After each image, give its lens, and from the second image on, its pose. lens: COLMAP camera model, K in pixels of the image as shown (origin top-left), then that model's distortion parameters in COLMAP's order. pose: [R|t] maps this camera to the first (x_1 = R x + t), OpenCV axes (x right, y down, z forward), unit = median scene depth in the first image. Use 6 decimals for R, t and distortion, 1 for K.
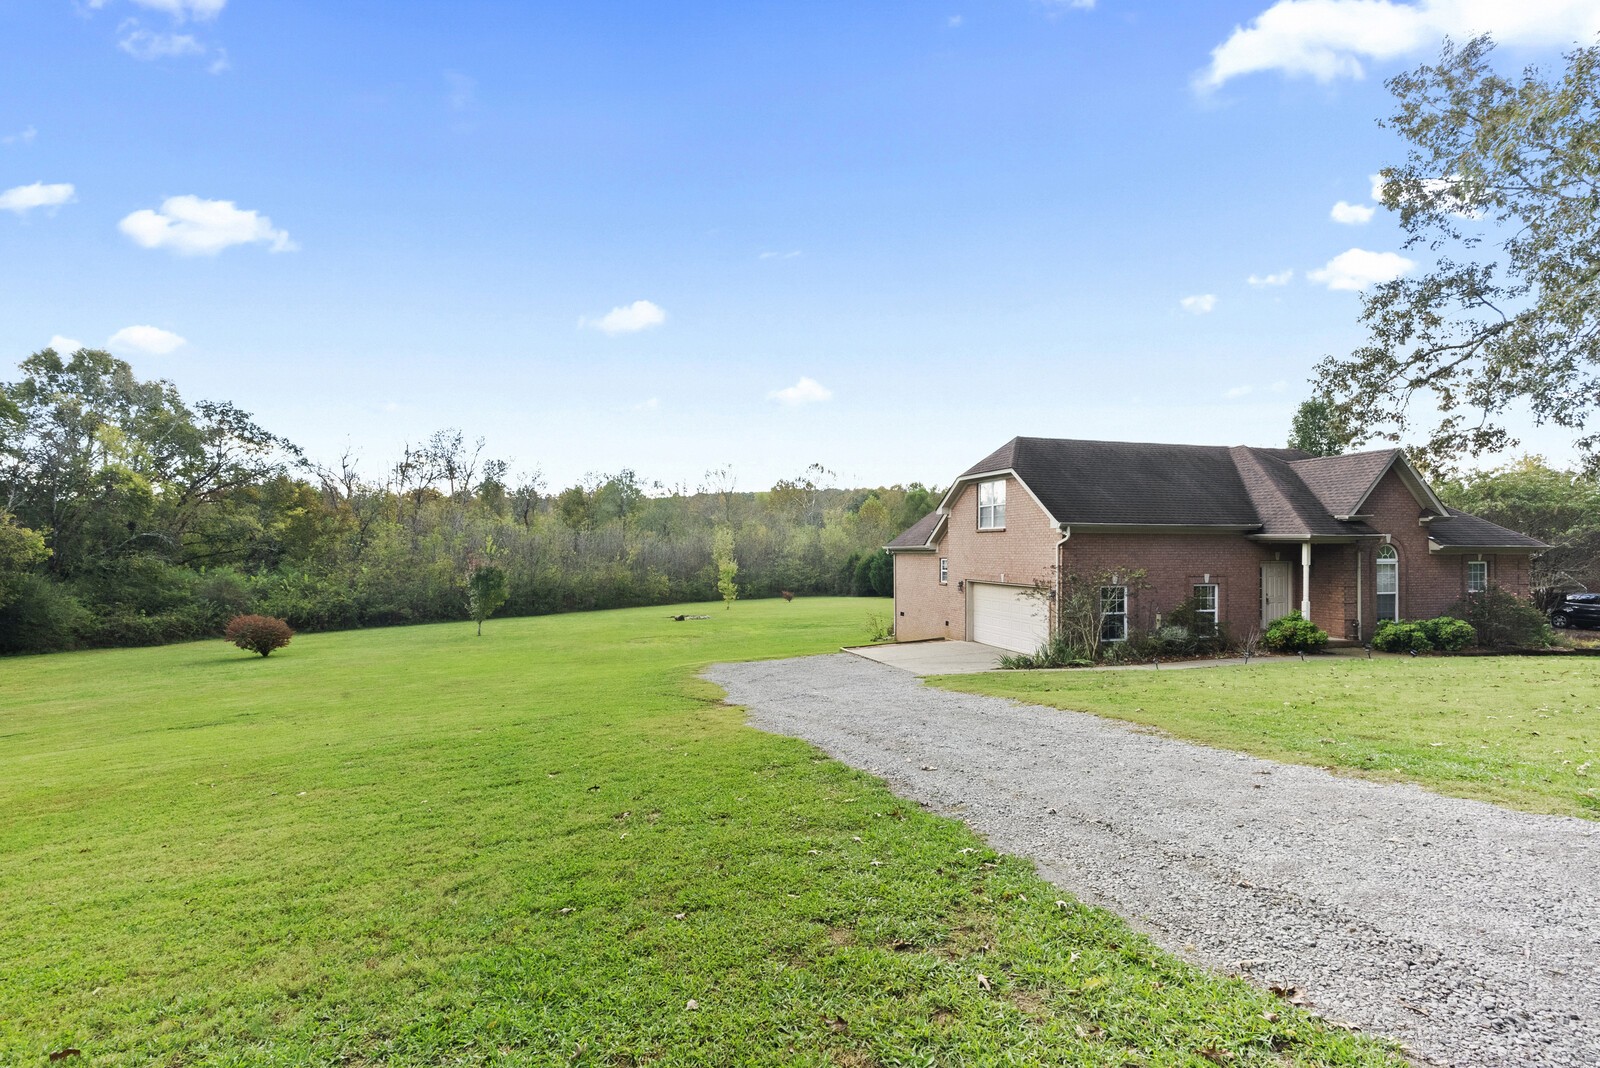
lens RADIAL K [[725.0, 0, 802.5], [0, 725.0, 544.1], [0, 0, 1]] dist [-0.003098, 0.000085]
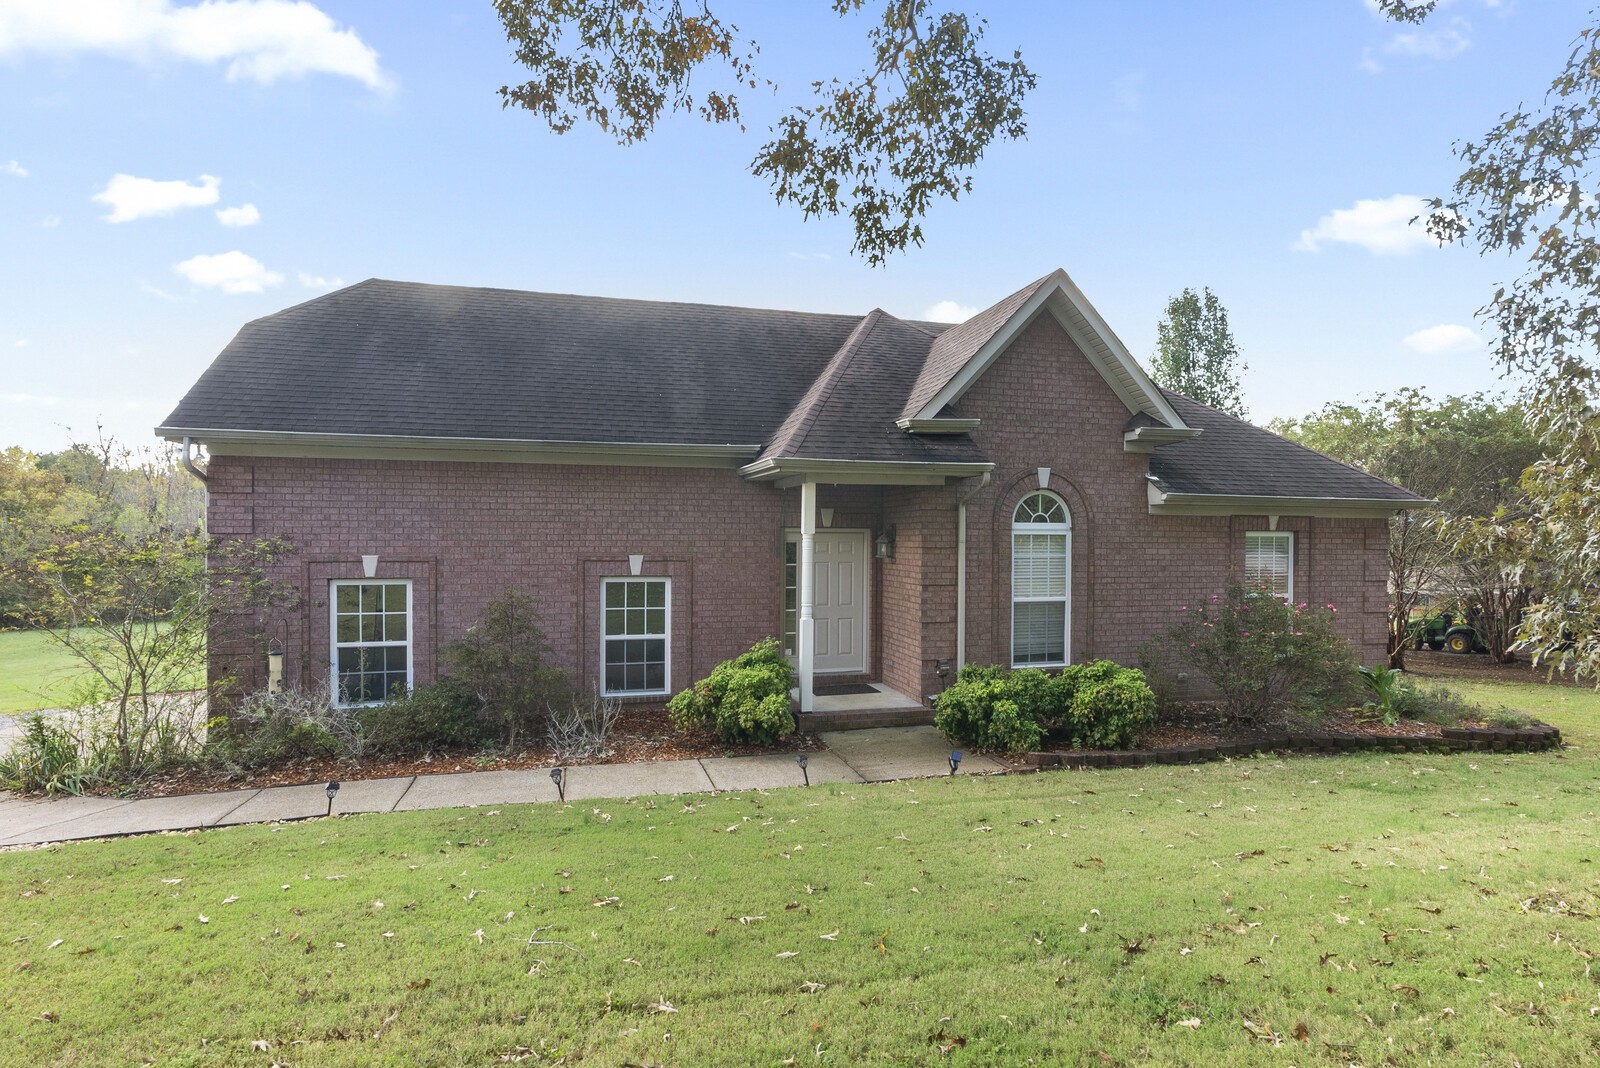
lens RADIAL K [[812.0, 0, 800.0], [0, 812.0, 534.0], [0, 0, 1]] dist [-0.000138, -0.000189]
pose [[0.999980, 0.003639, -0.005120, 0.663273], [-0.003629, 0.999991, 0.002048, 0.026823], [0.005128, -0.002030, 0.999985, 0.497847]]
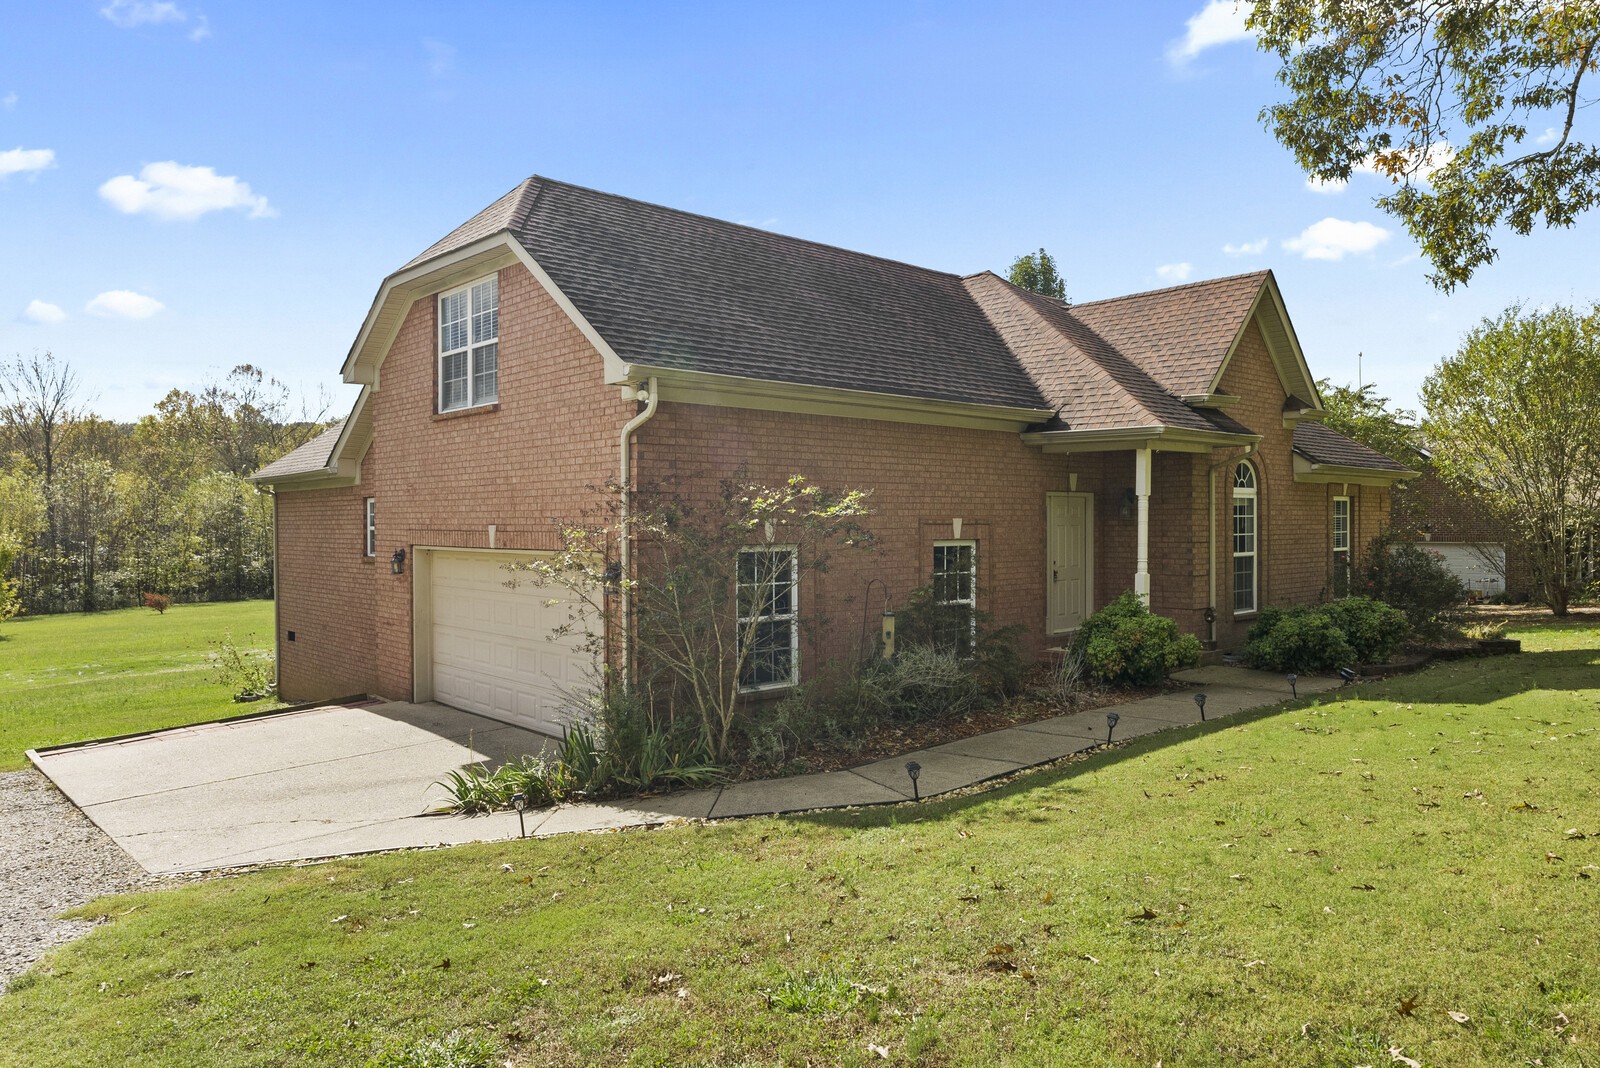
lens RADIAL K [[1053.3, 0, 800.0], [0, 1053.3, 534.0], [0, 0, 1]] dist [-0.002194, -0.000047]
pose [[0.890634, -0.009290, 0.454626, 0.183744], [0.001363, 0.999841, 0.017761, 0.039399], [-0.454719, -0.015199, 0.890505, 0.476049]]
